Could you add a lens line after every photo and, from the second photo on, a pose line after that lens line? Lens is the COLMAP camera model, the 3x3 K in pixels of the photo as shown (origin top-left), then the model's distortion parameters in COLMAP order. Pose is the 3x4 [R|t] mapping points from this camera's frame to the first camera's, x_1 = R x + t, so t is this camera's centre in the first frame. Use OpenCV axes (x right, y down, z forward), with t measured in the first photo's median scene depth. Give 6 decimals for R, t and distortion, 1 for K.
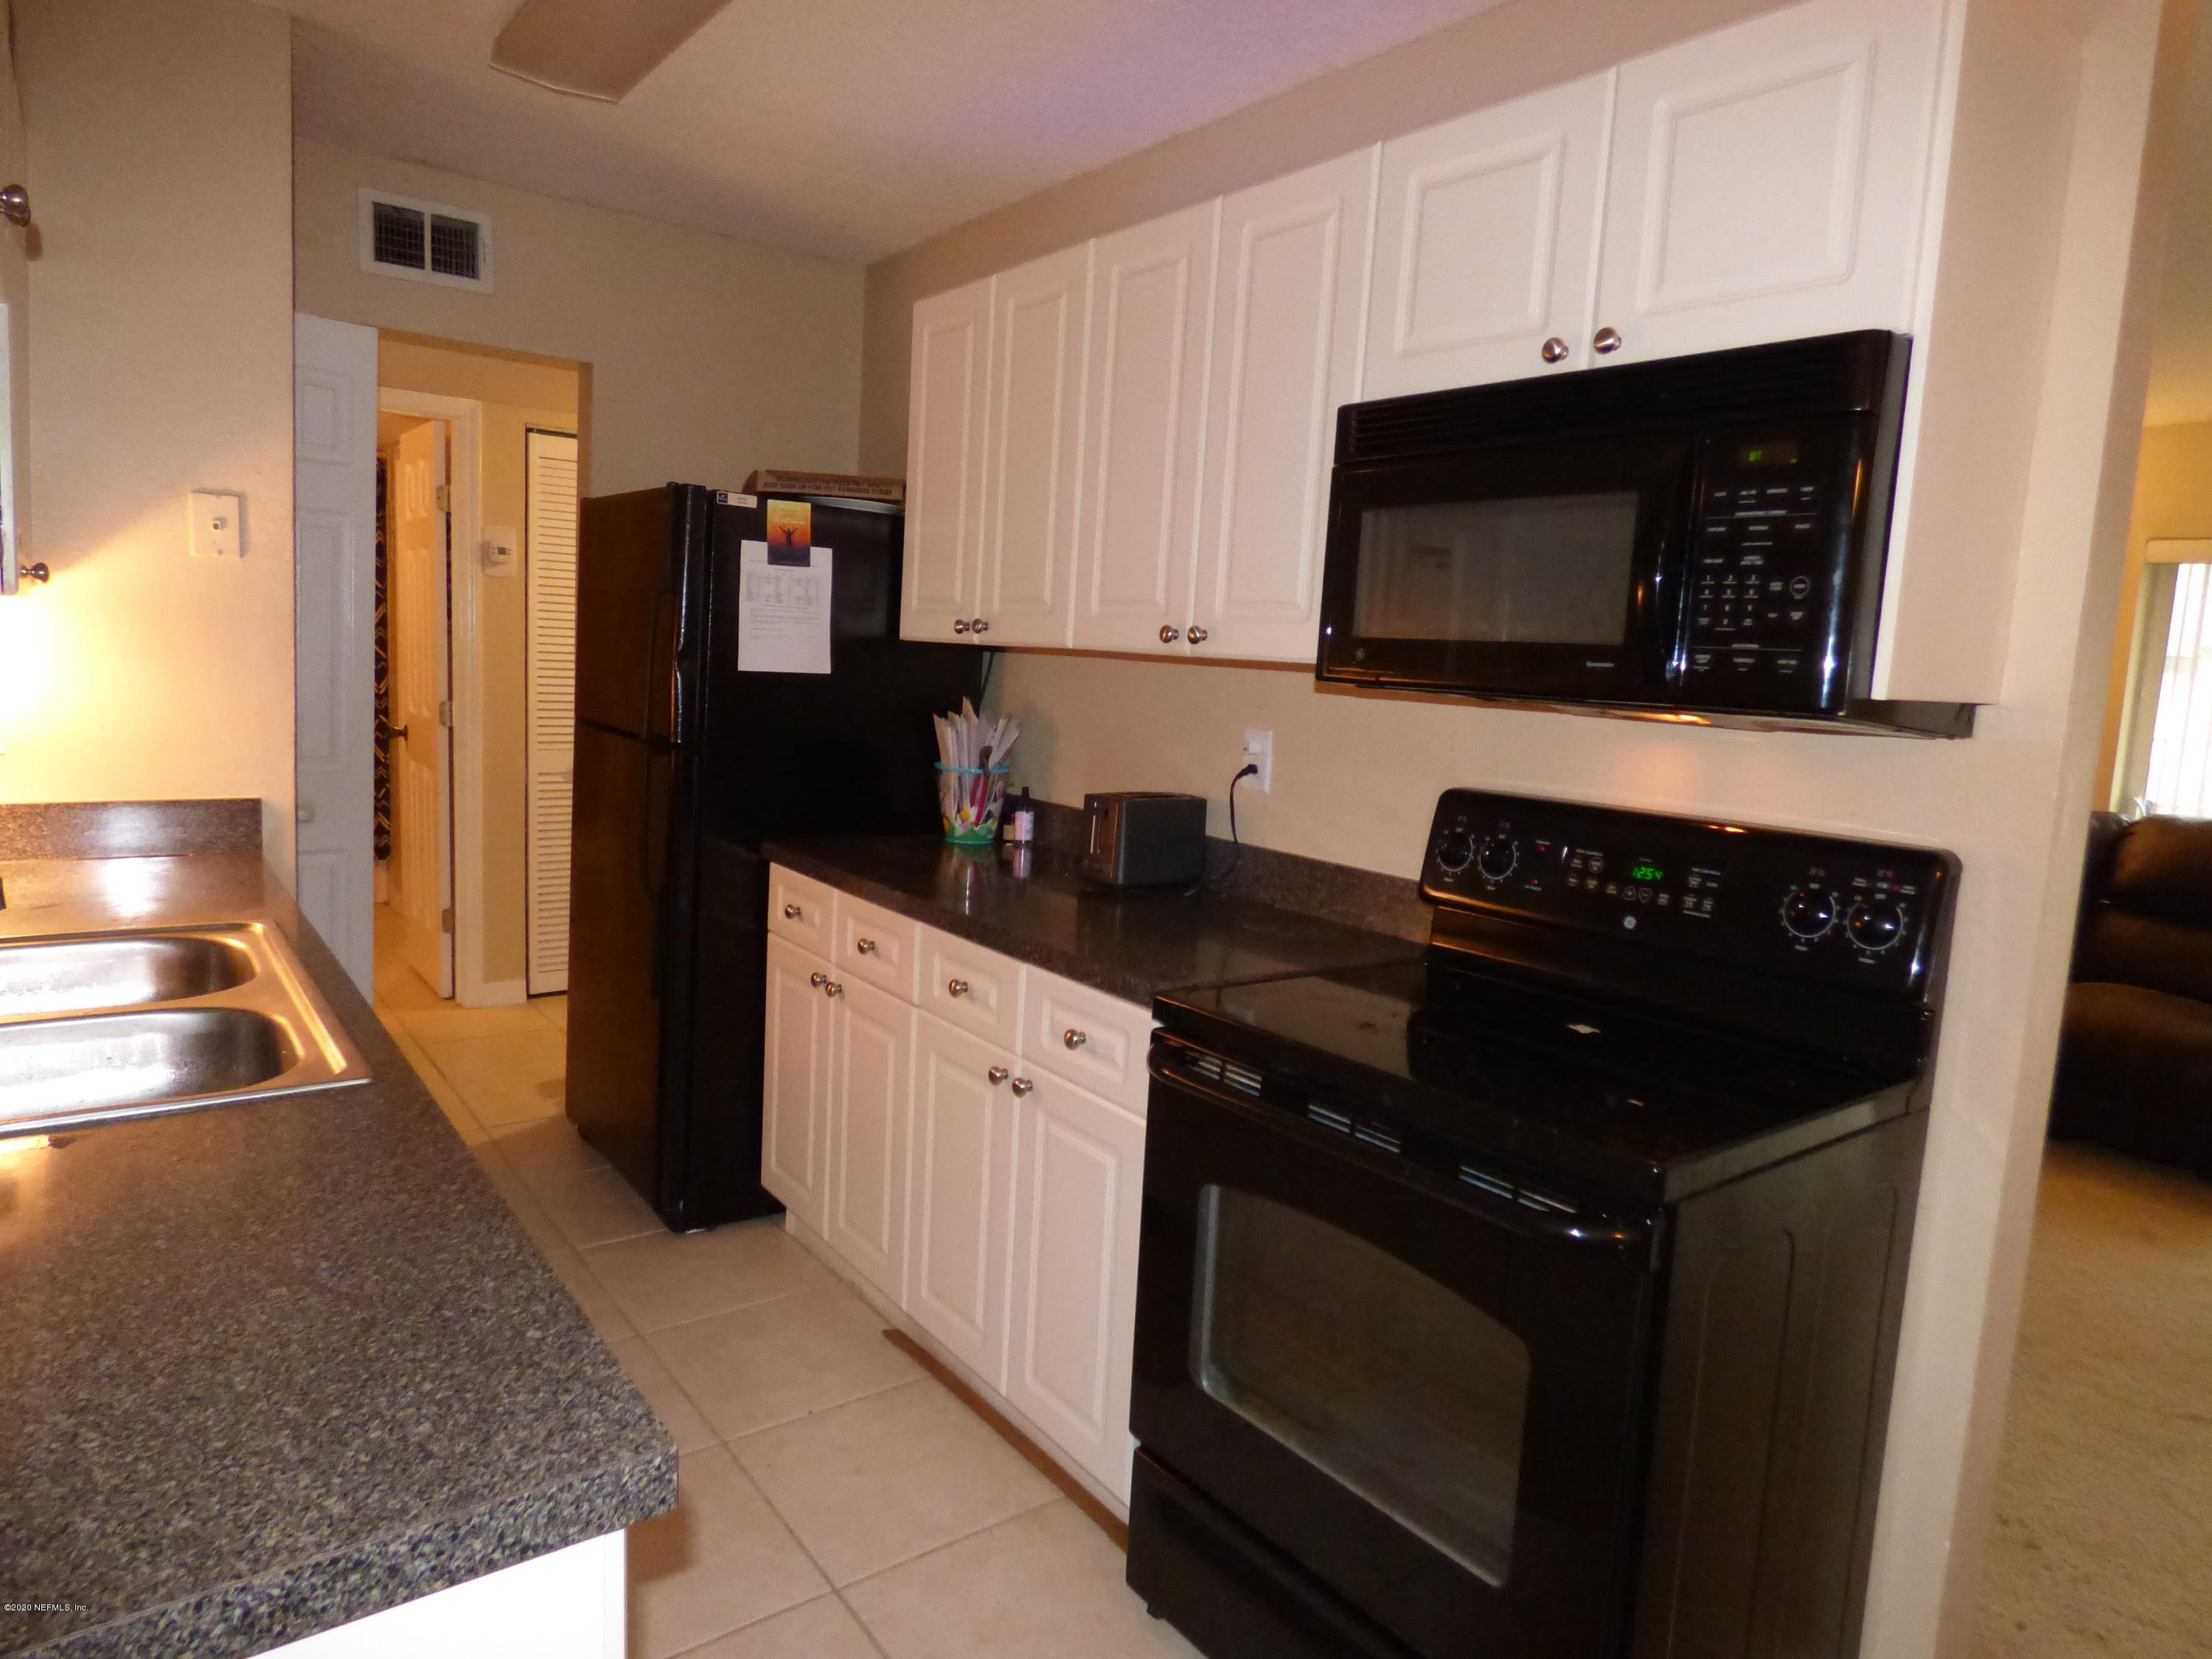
lens RADIAL K [[1334.4, 0, 1106.0], [0, 1334.4, 829.5], [0, 0, 1]] dist [-0.046603, 0.000146]
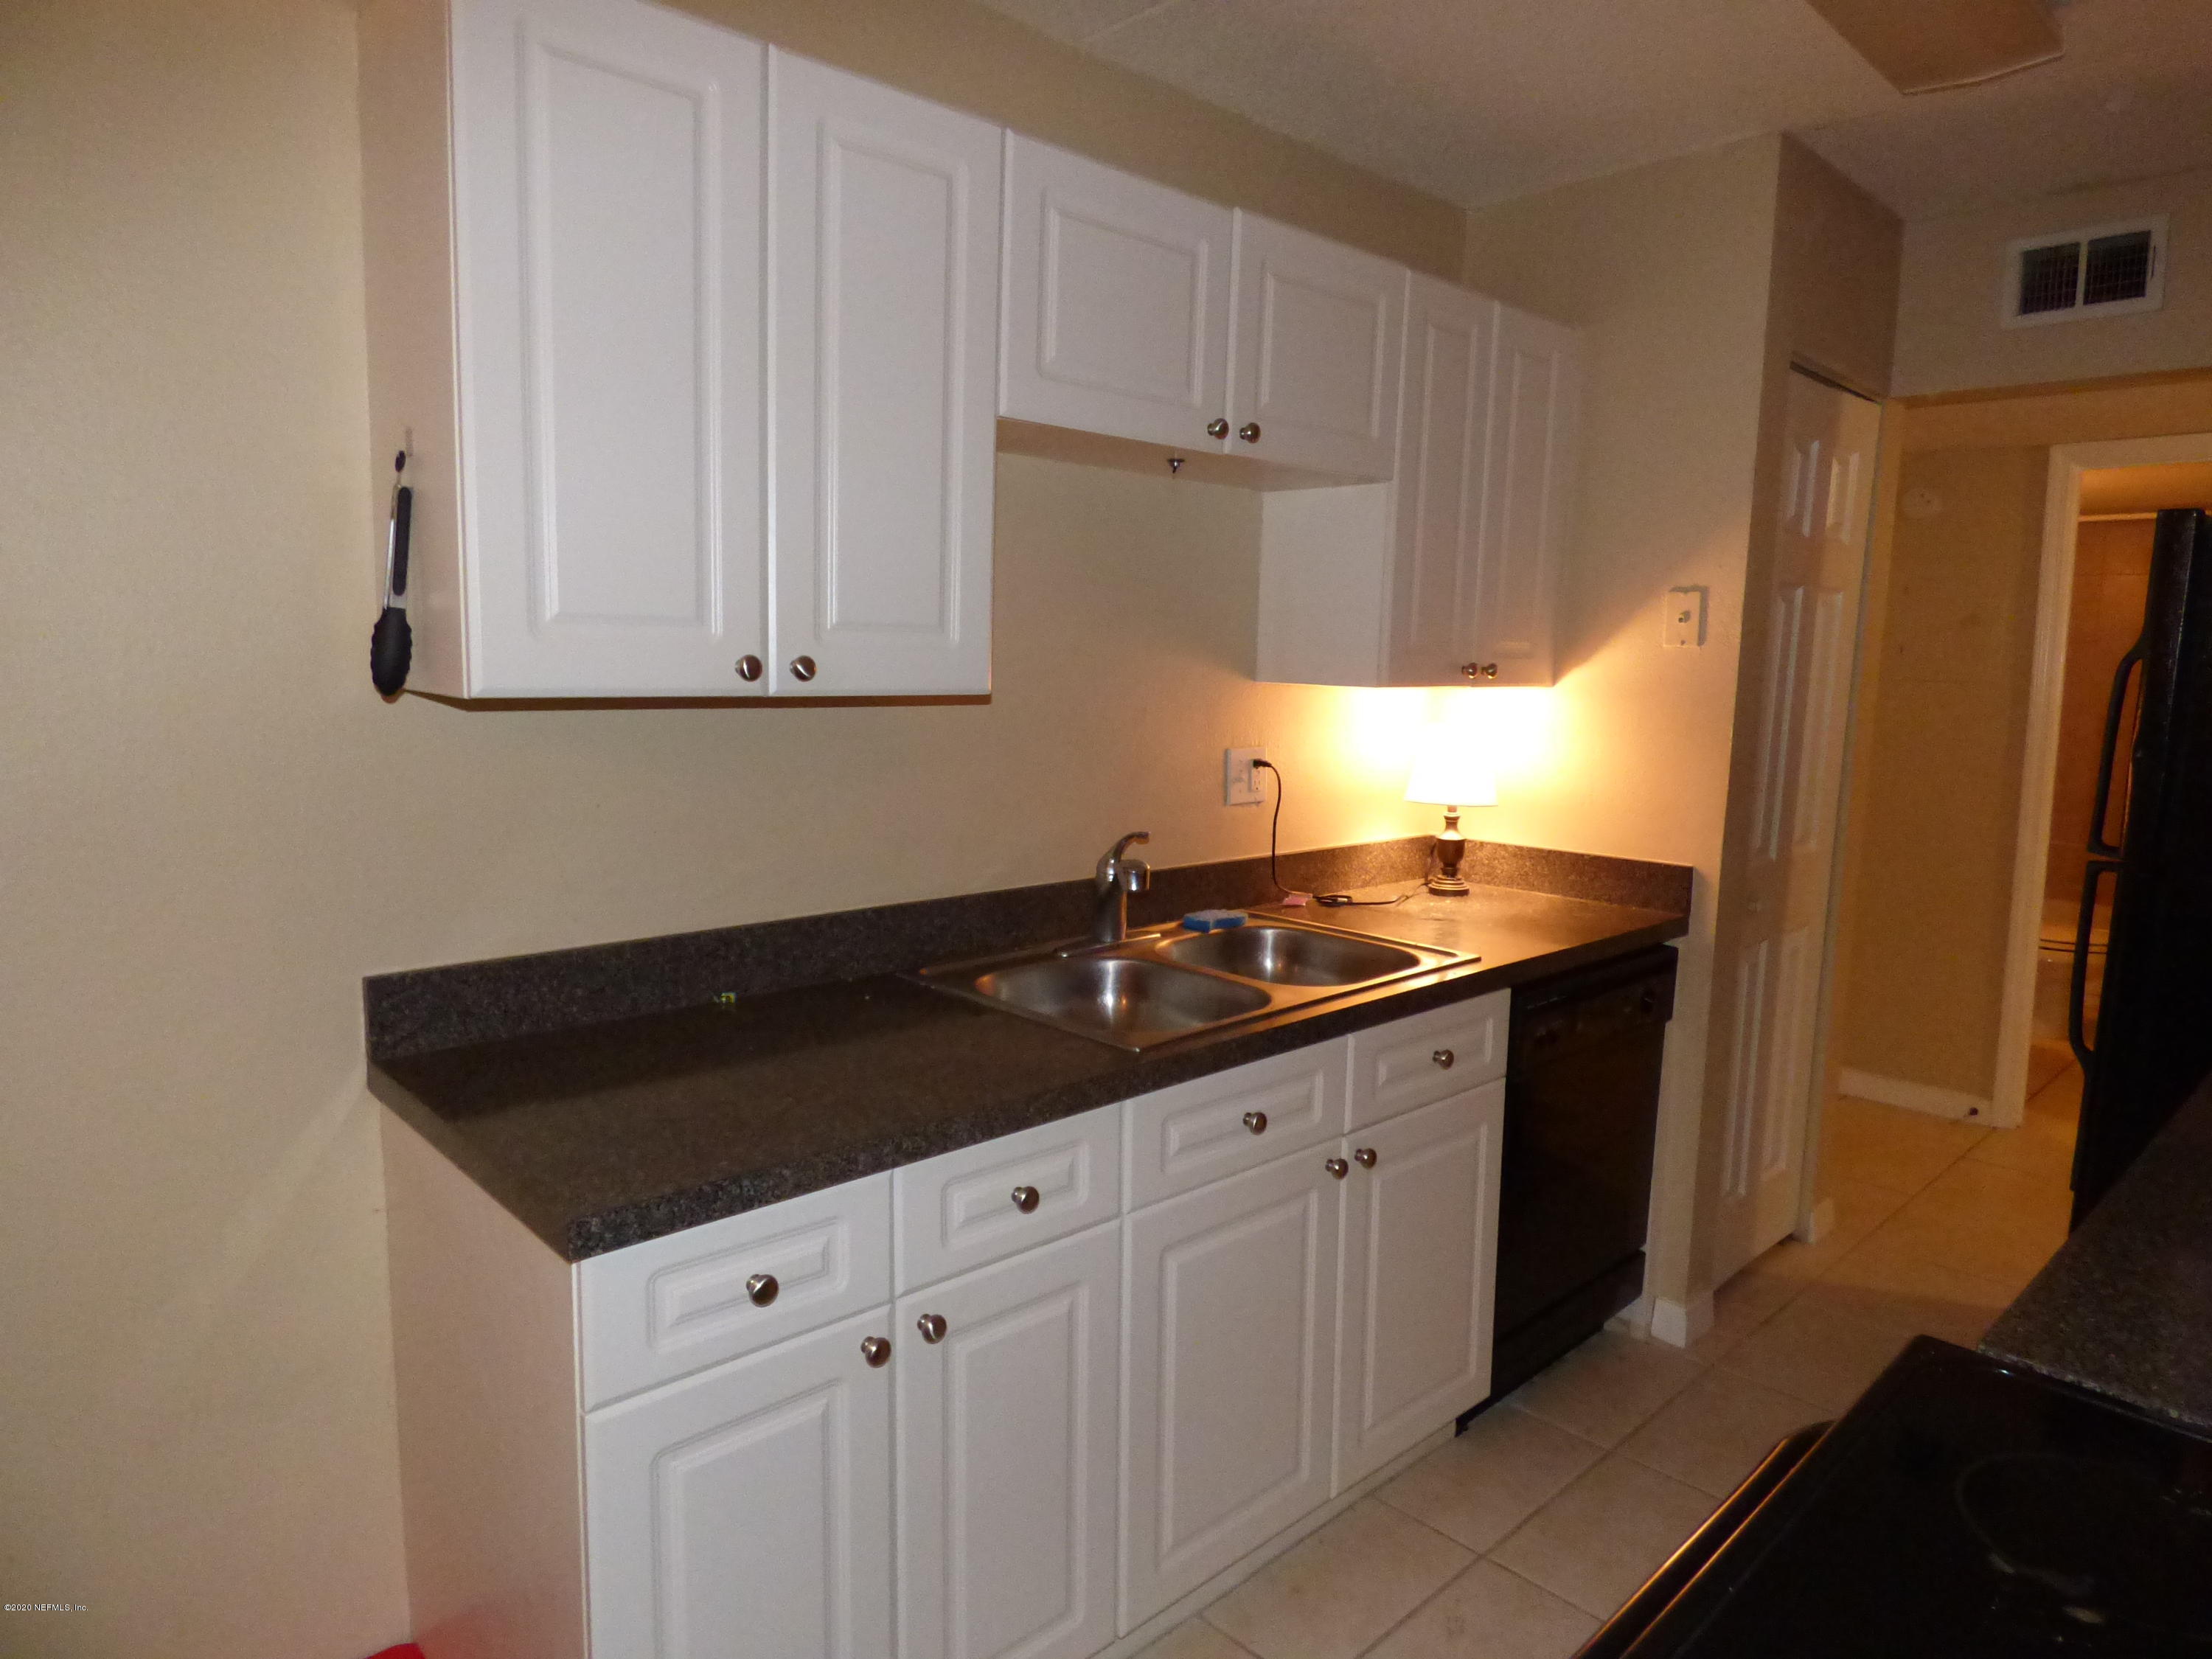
lens RADIAL K [[1356.9, 0, 1106.0], [0, 1356.9, 829.5], [0, 0, 1]] dist [-0.024464, -0.000591]
pose [[0.102307, 0.069804, -0.992301, 0.414967], [-0.151548, 0.986984, 0.053805, -0.041726], [0.983141, 0.144876, 0.111554, 0.400542]]
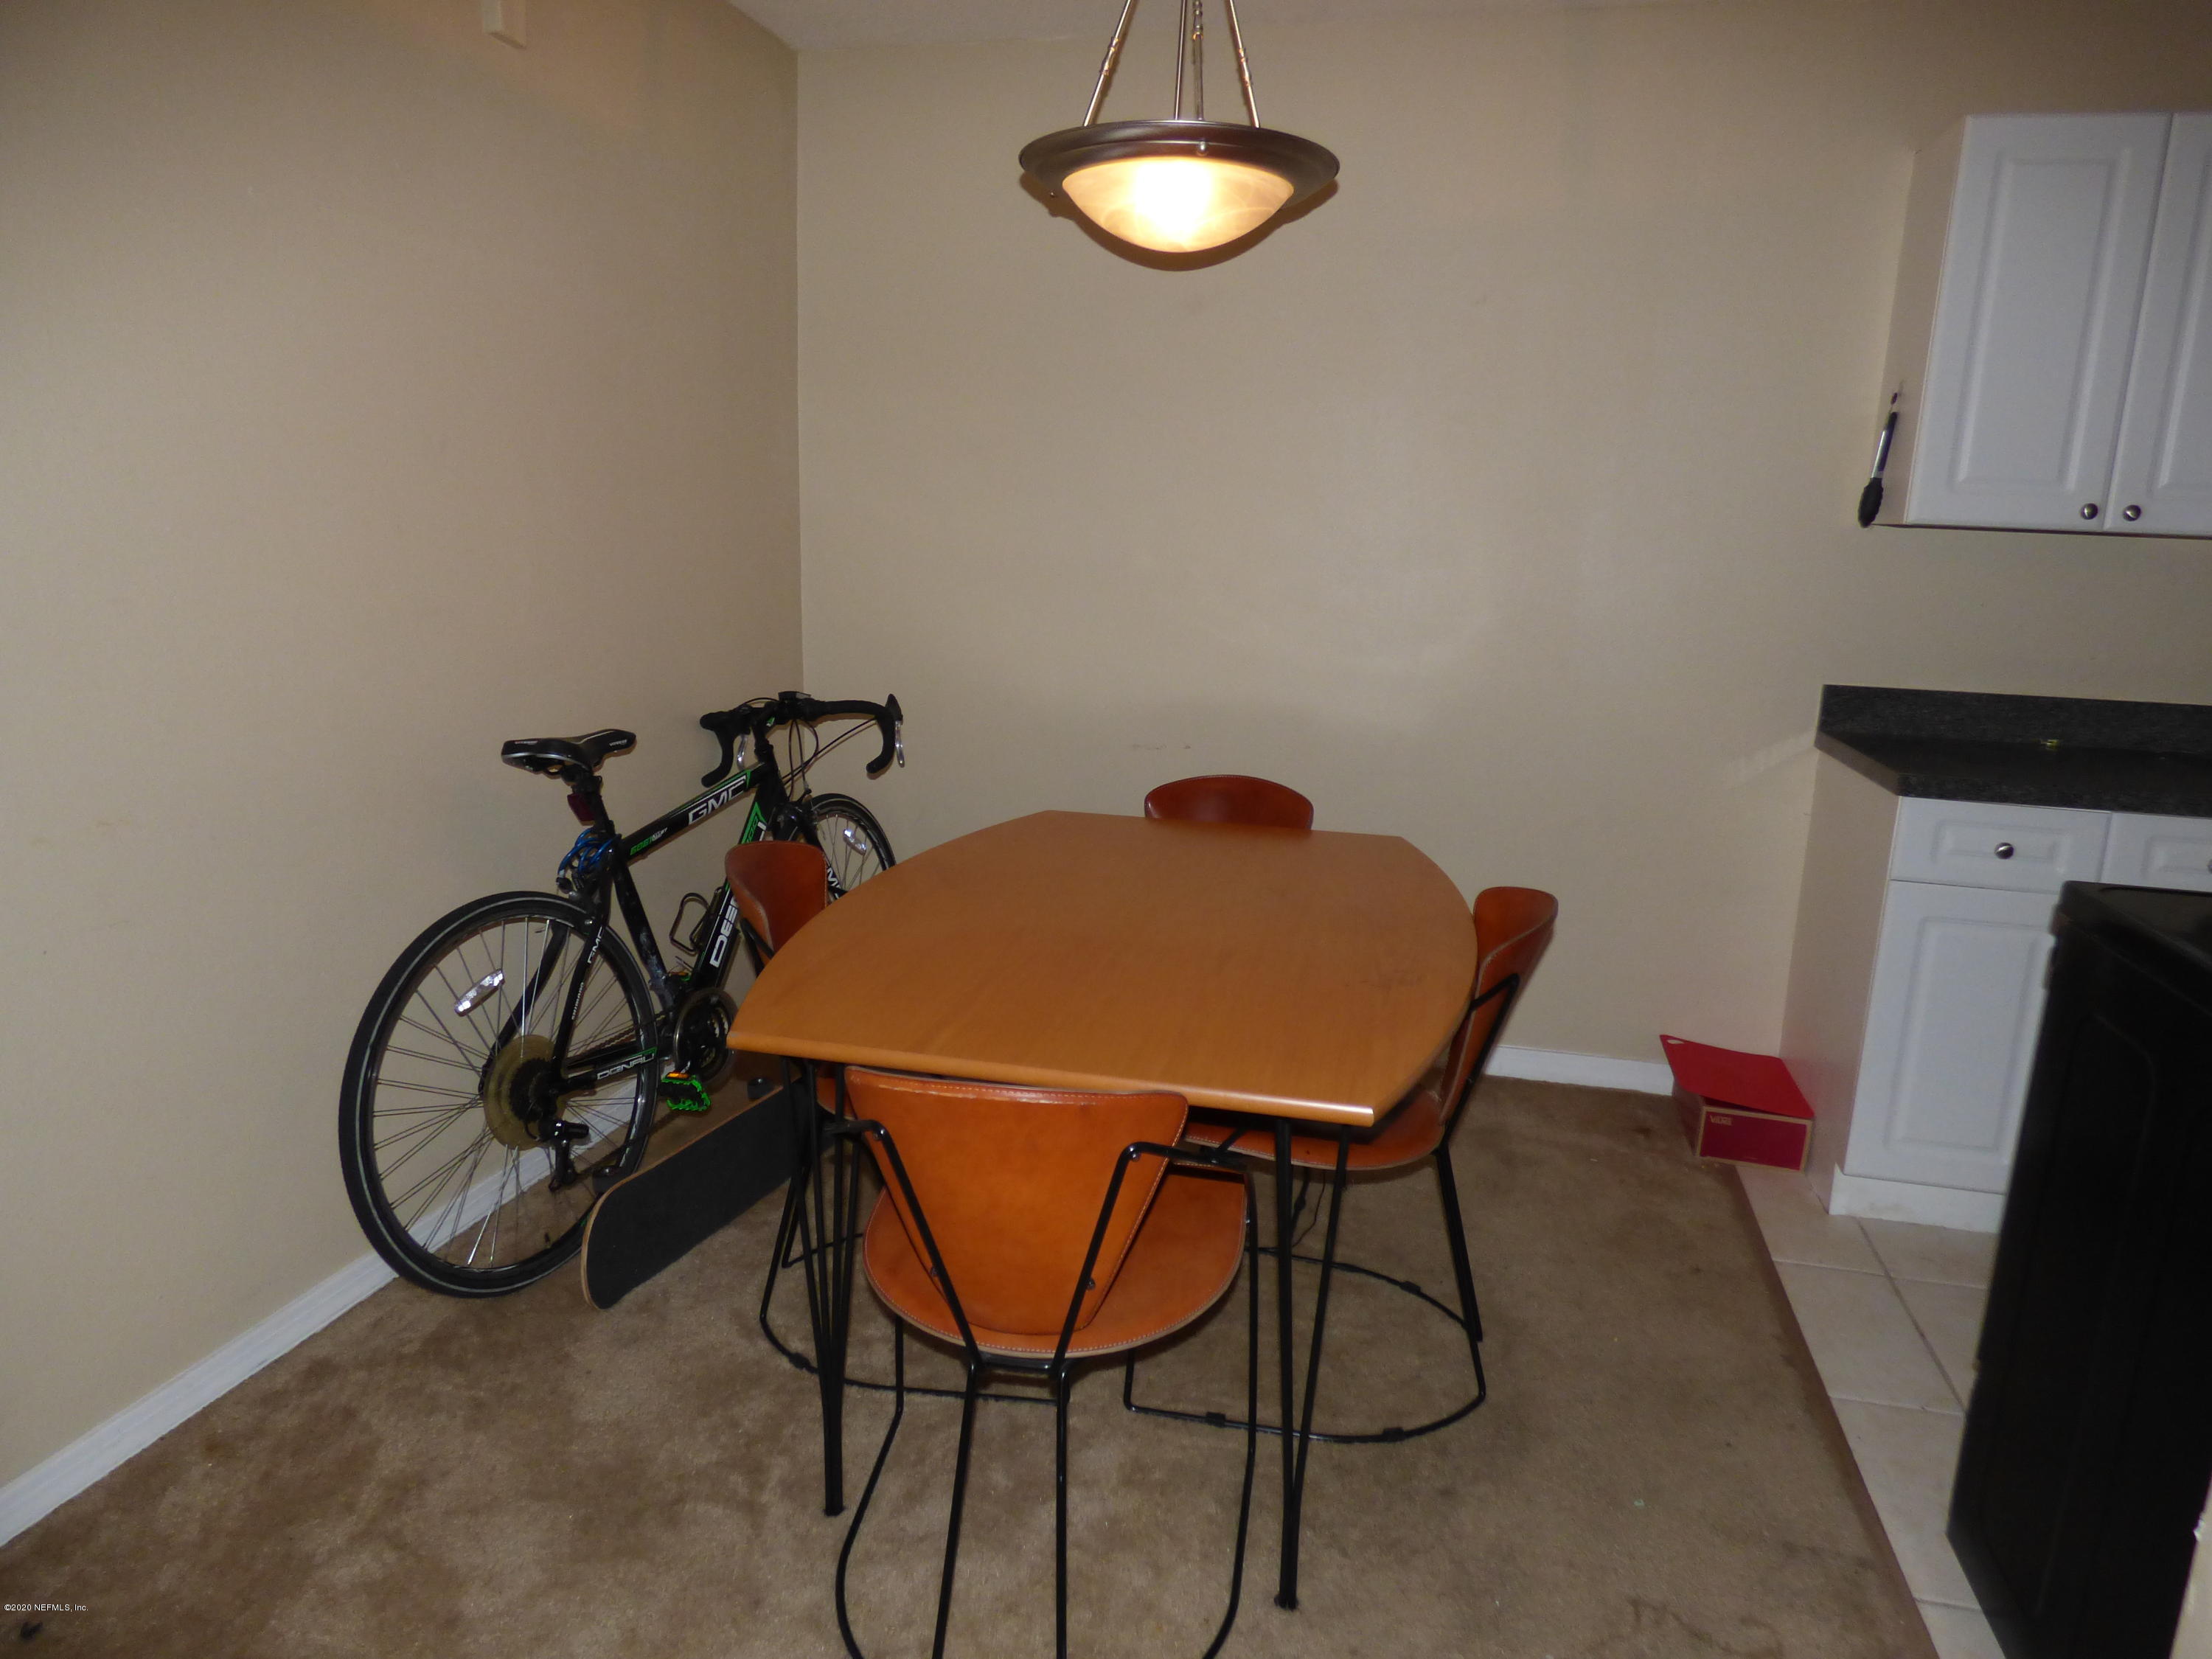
lens RADIAL K [[1356.9, 0, 1106.0], [0, 1356.9, 829.5], [0, 0, 1]] dist [-0.024464, -0.000591]
pose [[-0.784187, 0.058516, -0.617760, 0.764505], [-0.155957, 0.945002, 0.287486, -0.018884], [0.600607, 0.321787, -0.731932, 0.562938]]
